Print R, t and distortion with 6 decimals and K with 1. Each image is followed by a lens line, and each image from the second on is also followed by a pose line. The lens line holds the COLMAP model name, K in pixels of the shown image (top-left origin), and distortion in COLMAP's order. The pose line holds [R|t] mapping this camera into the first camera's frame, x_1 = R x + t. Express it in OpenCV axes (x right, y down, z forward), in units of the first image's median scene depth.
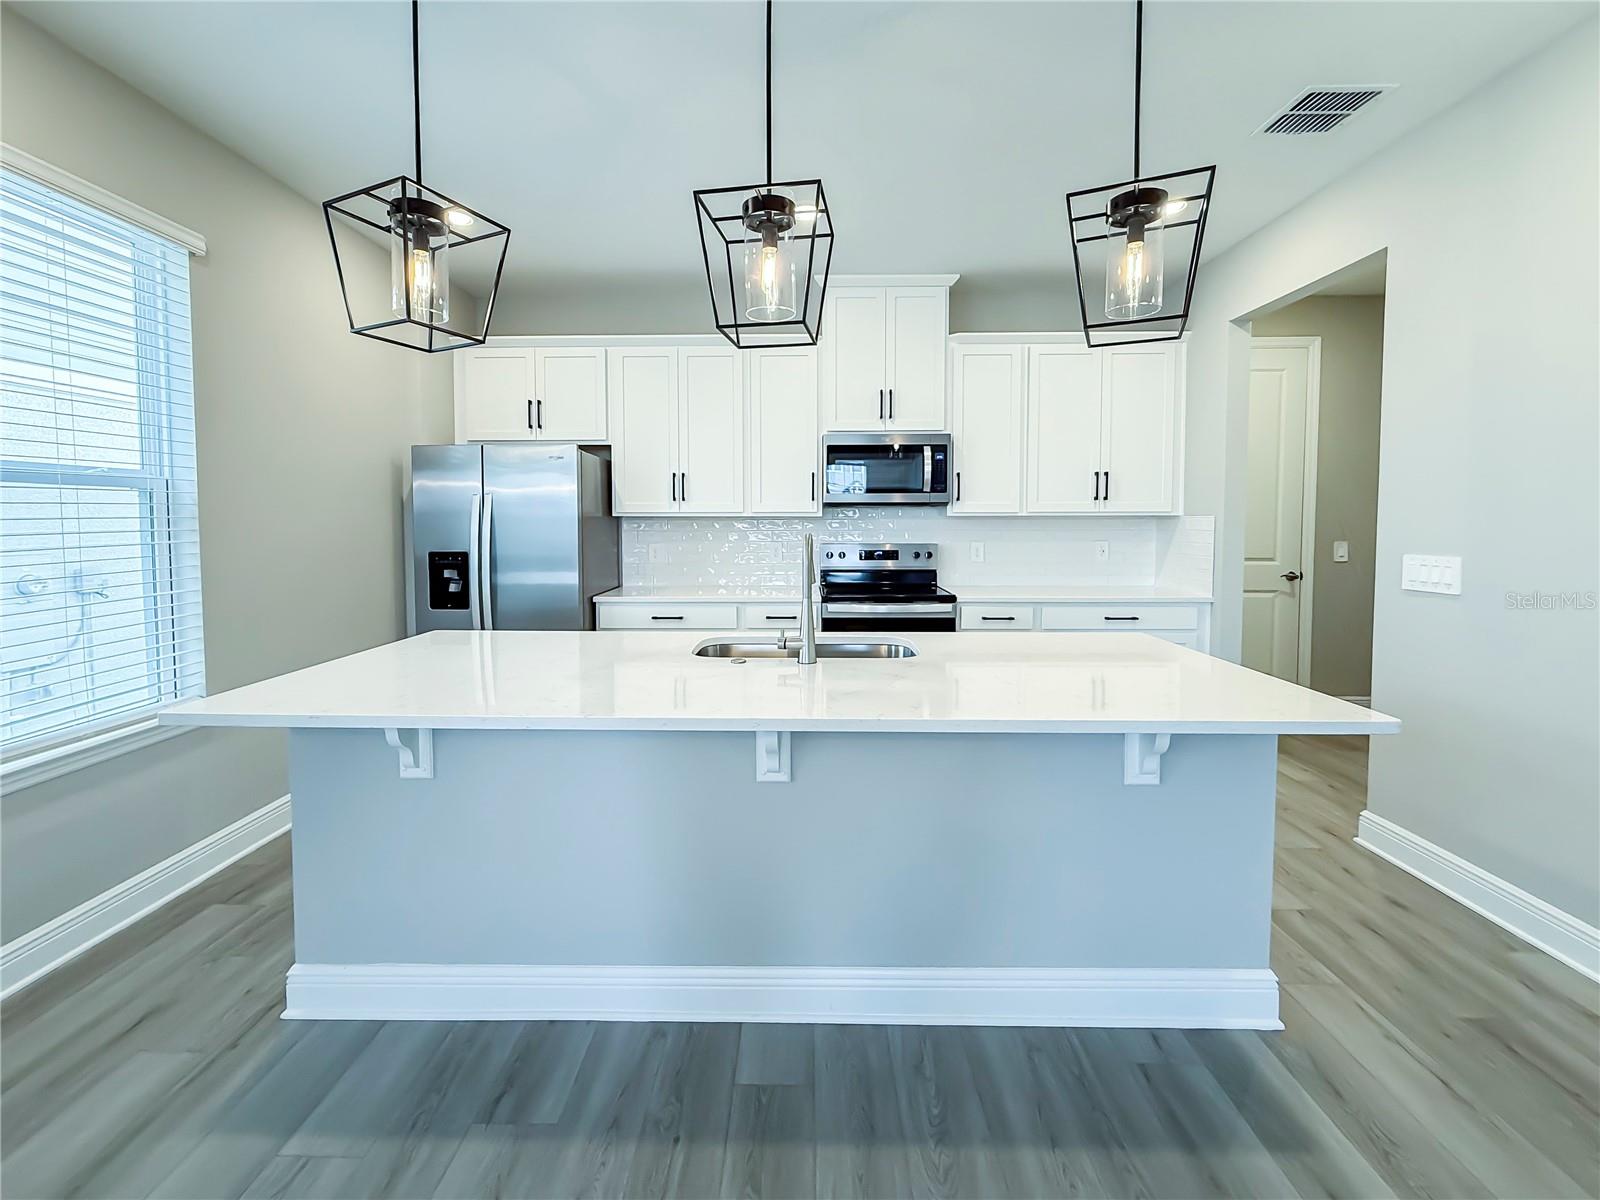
lens RADIAL K [[688.4, 0, 803.7], [0, 688.4, 543.9], [0, 0, 1]] dist [-0.002262, 0.000068]
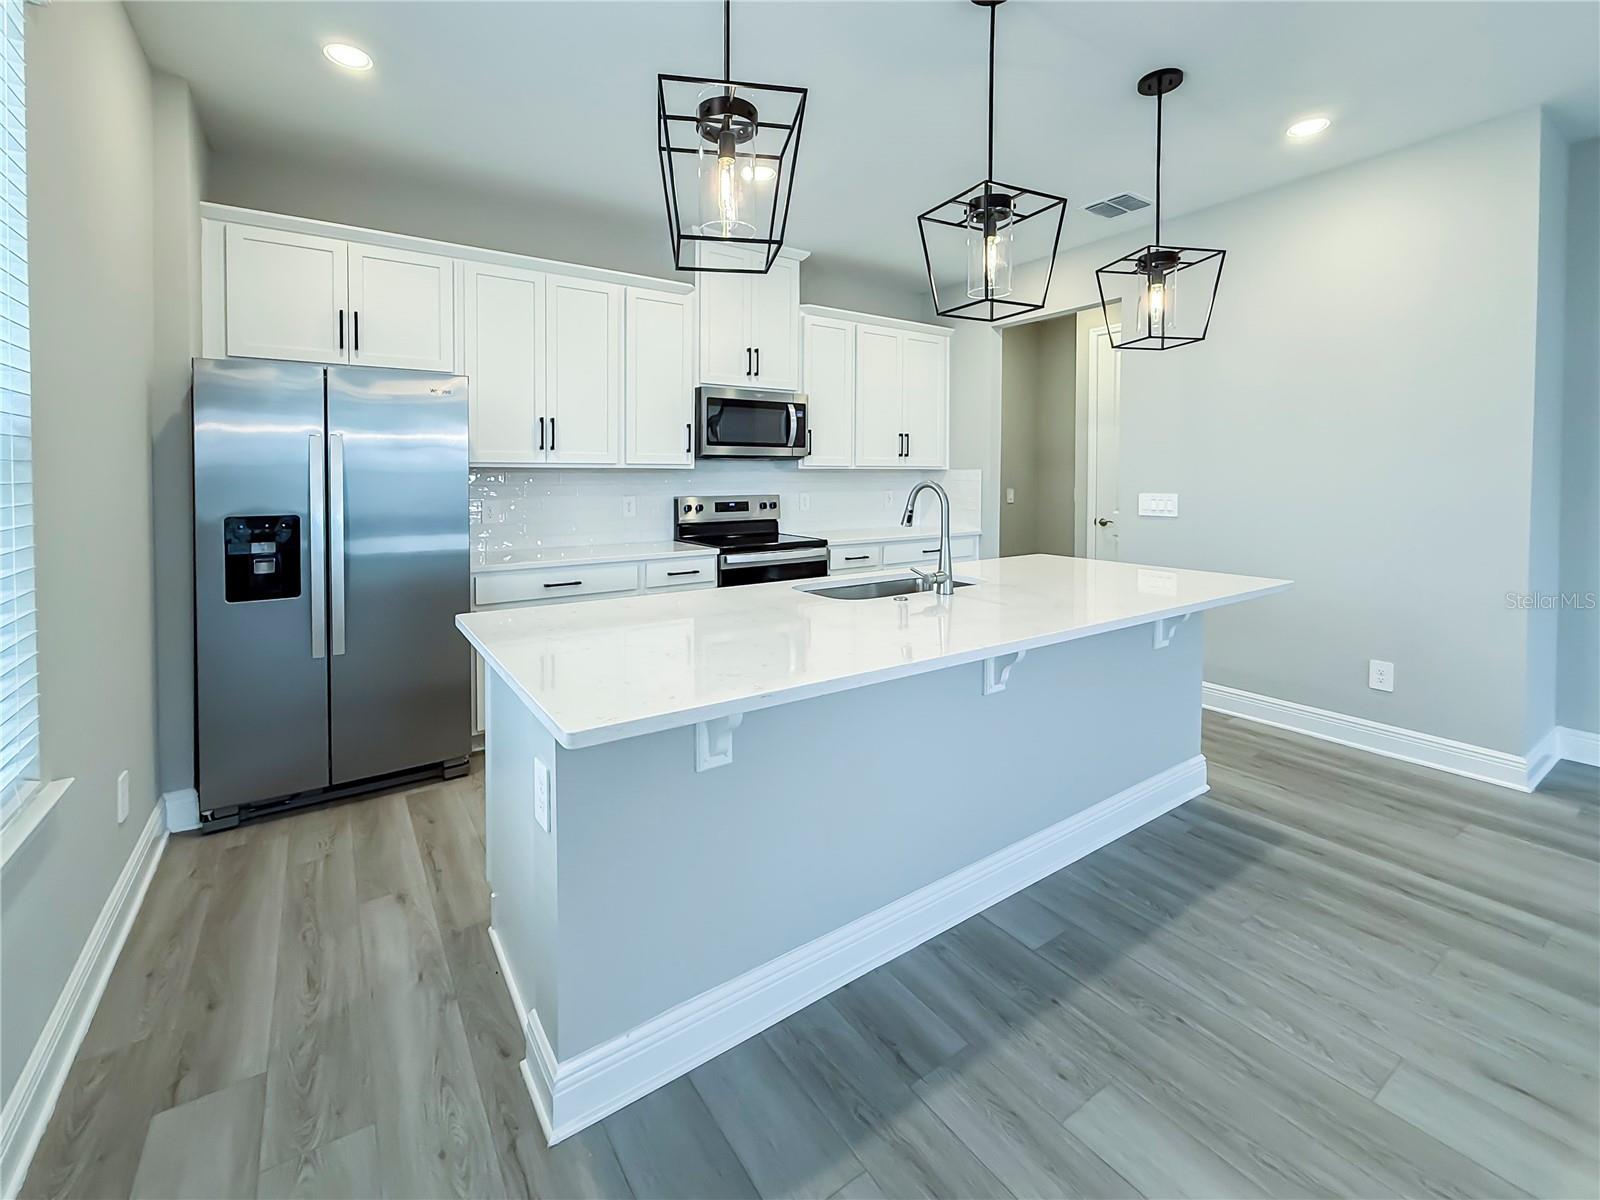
lens RADIAL K [[688.4, 0, 817.8], [0, 688.4, 489.2], [0, 0, 1]] dist [-0.002262, 0.000068]
pose [[0.807636, -0.012061, 0.589559, -0.441251], [0.021841, 0.999717, -0.009467, 0.002665], [-0.589277, 0.020522, 0.807670, 0.105529]]
